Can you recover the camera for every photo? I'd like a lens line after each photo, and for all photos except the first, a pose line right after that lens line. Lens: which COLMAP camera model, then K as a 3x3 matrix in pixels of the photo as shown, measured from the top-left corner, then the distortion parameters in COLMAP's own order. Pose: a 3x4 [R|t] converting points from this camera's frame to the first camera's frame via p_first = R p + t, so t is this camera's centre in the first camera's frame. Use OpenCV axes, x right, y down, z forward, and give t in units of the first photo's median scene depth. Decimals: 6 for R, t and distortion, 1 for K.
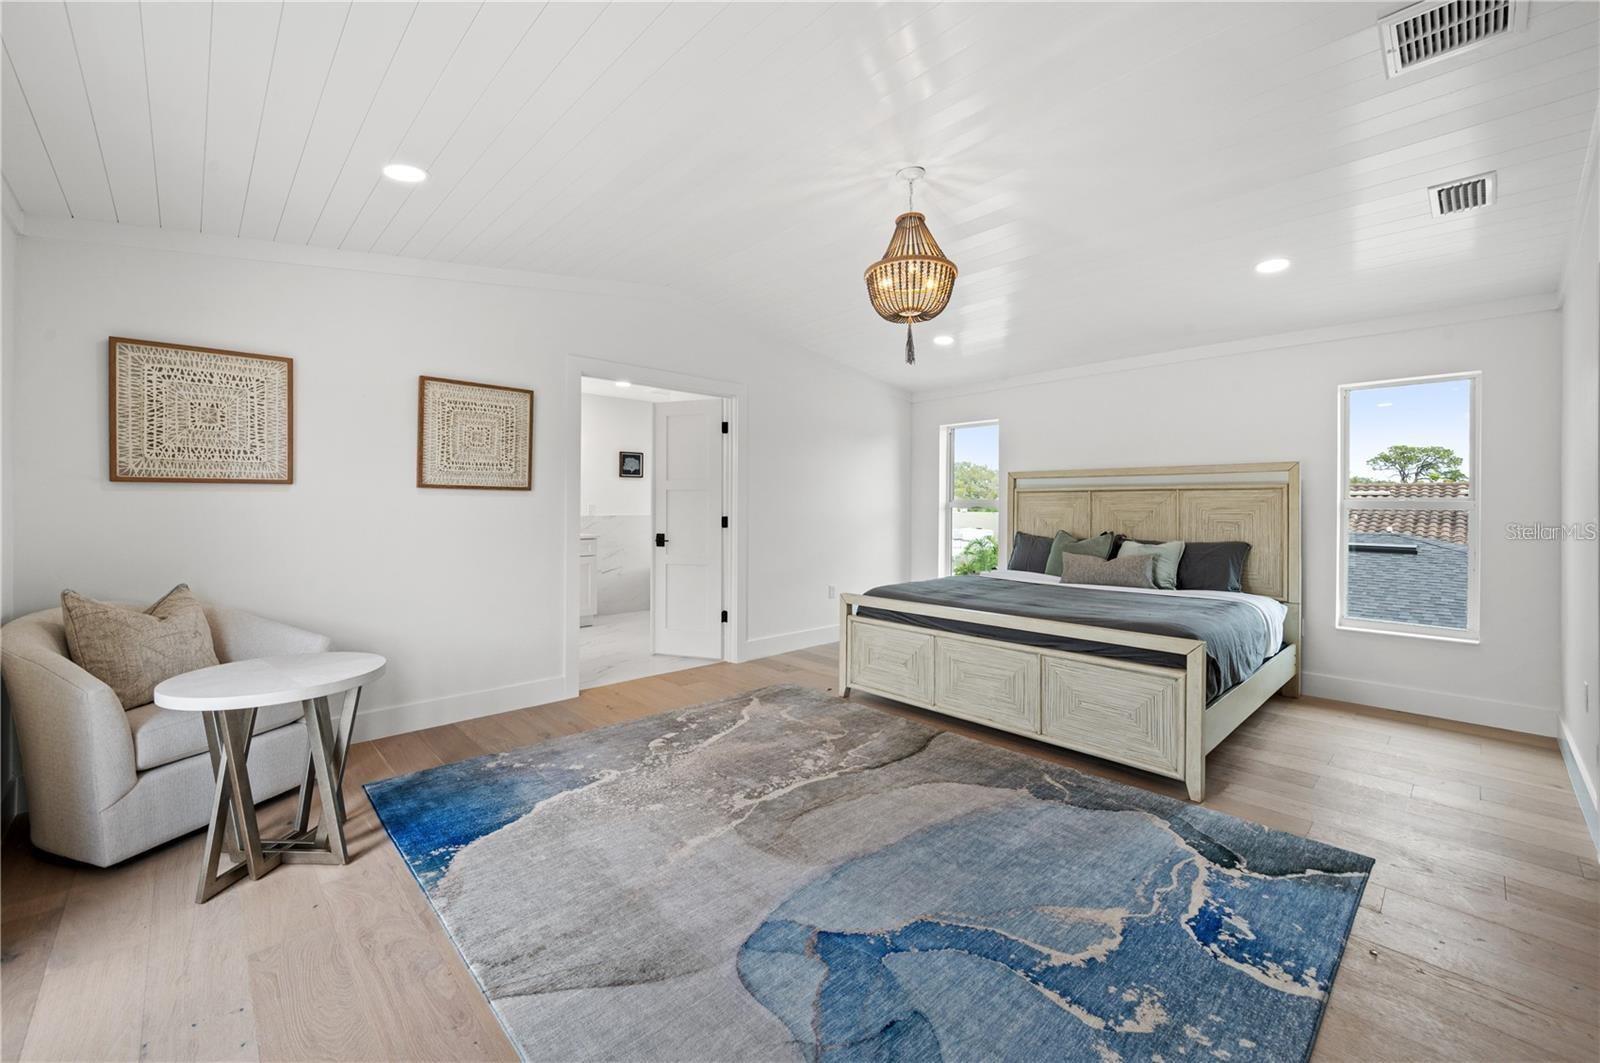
lens RADIAL K [[644.0, 0, 786.2], [0, 644.0, 518.2], [0, 0, 1]] dist [0.000955, 0.000611]
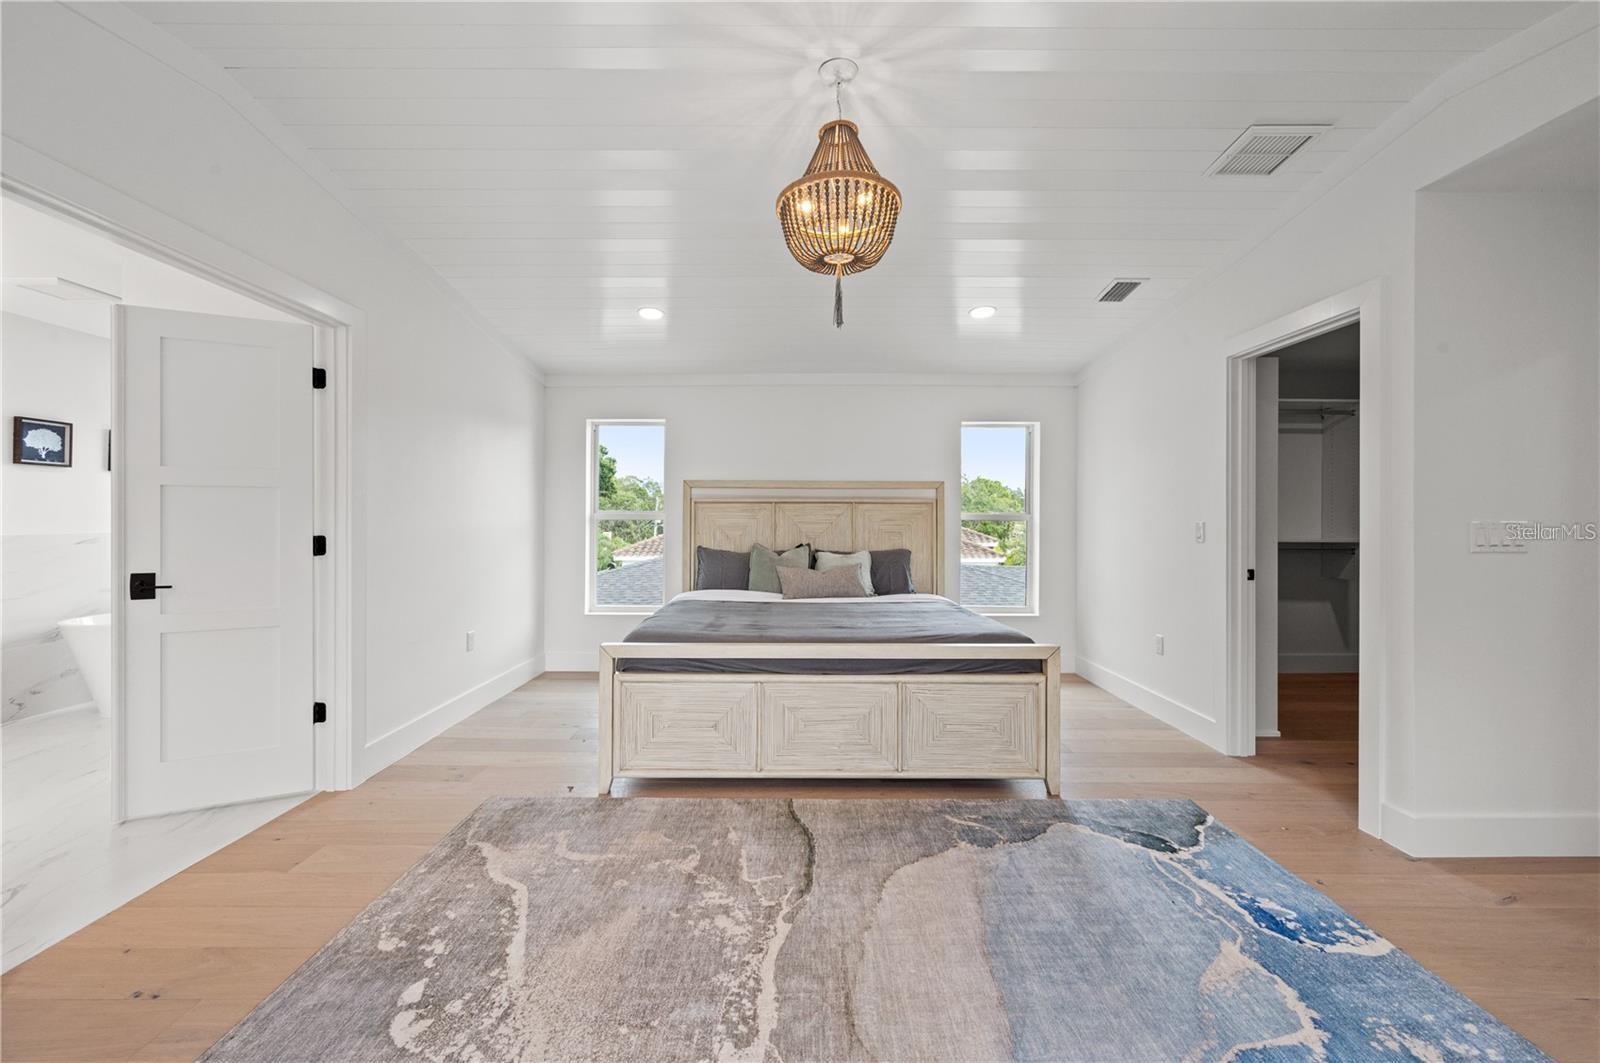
lens RADIAL K [[644.0, 0, 795.6], [0, 644.0, 522.1], [0, 0, 1]] dist [0.000955, 0.000611]
pose [[0.677503, -0.005018, 0.735503, -0.386798], [0.013239, 0.999898, -0.005374, -0.011044], [-0.735400, 0.013379, 0.677501, 0.518918]]
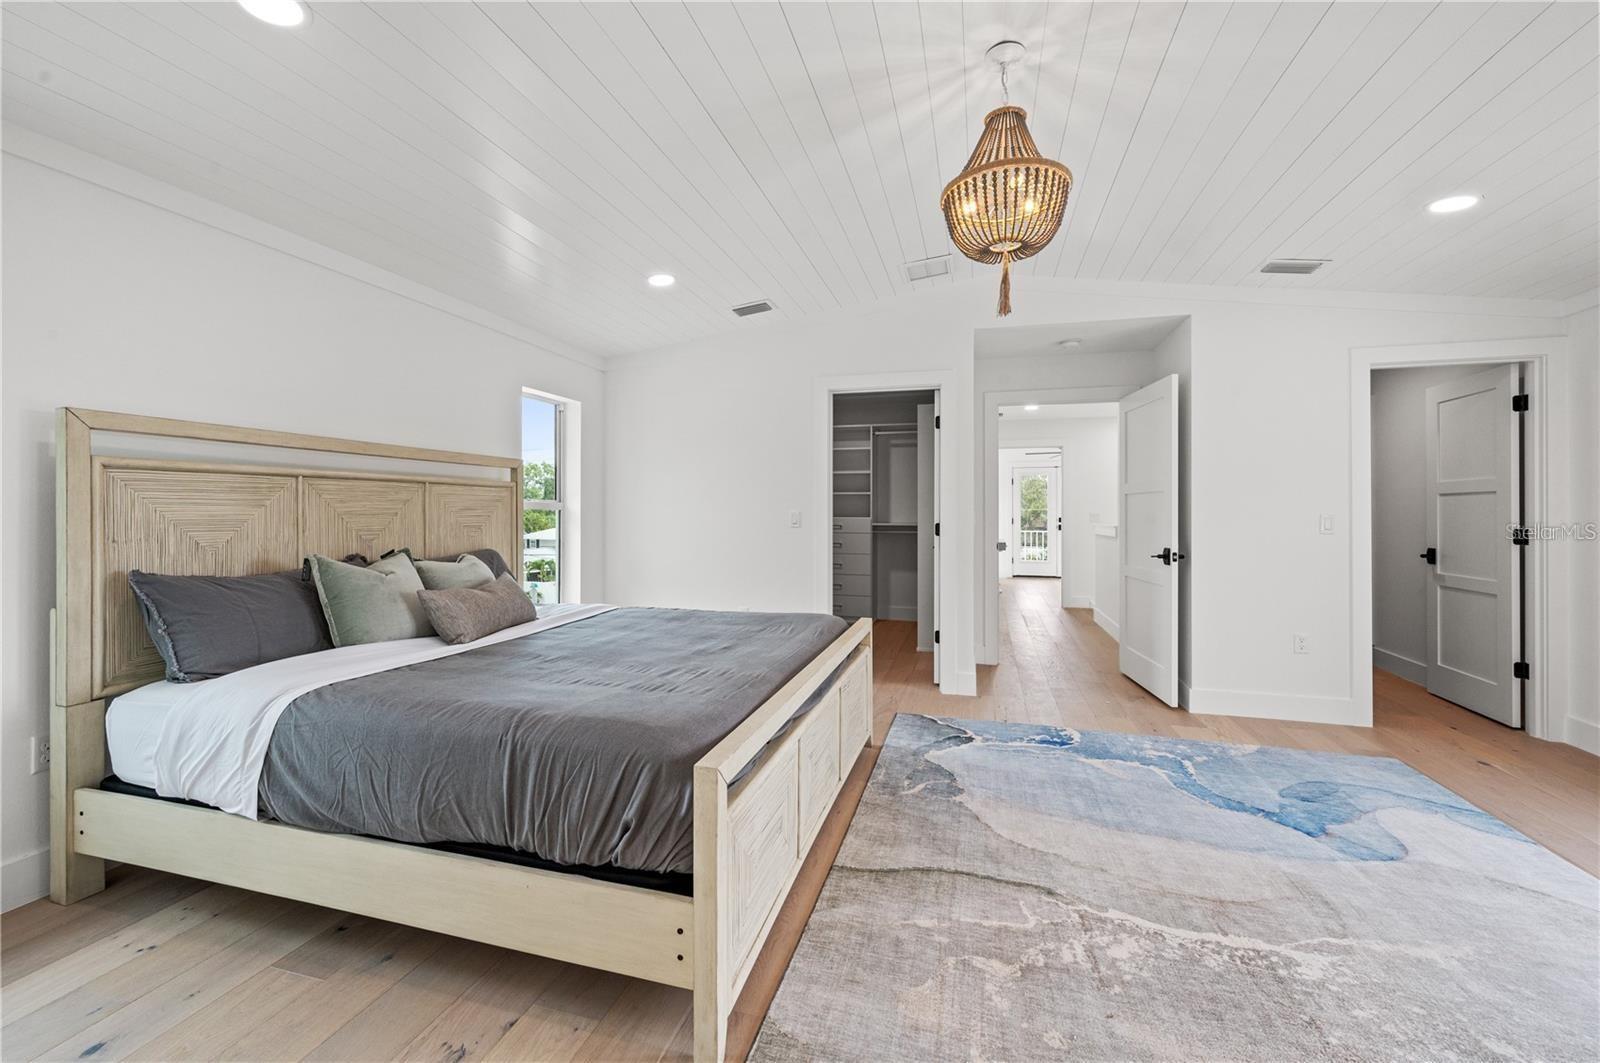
lens RADIAL K [[644.0, 0, 794.2], [0, 644.0, 519.1], [0, 0, 1]] dist [0.000955, 0.000611]
pose [[-0.524953, -0.018534, 0.850929, -0.303805], [0.006472, 0.999647, 0.025765, -0.030697], [-0.851106, 0.019032, -0.524648, 1.569103]]
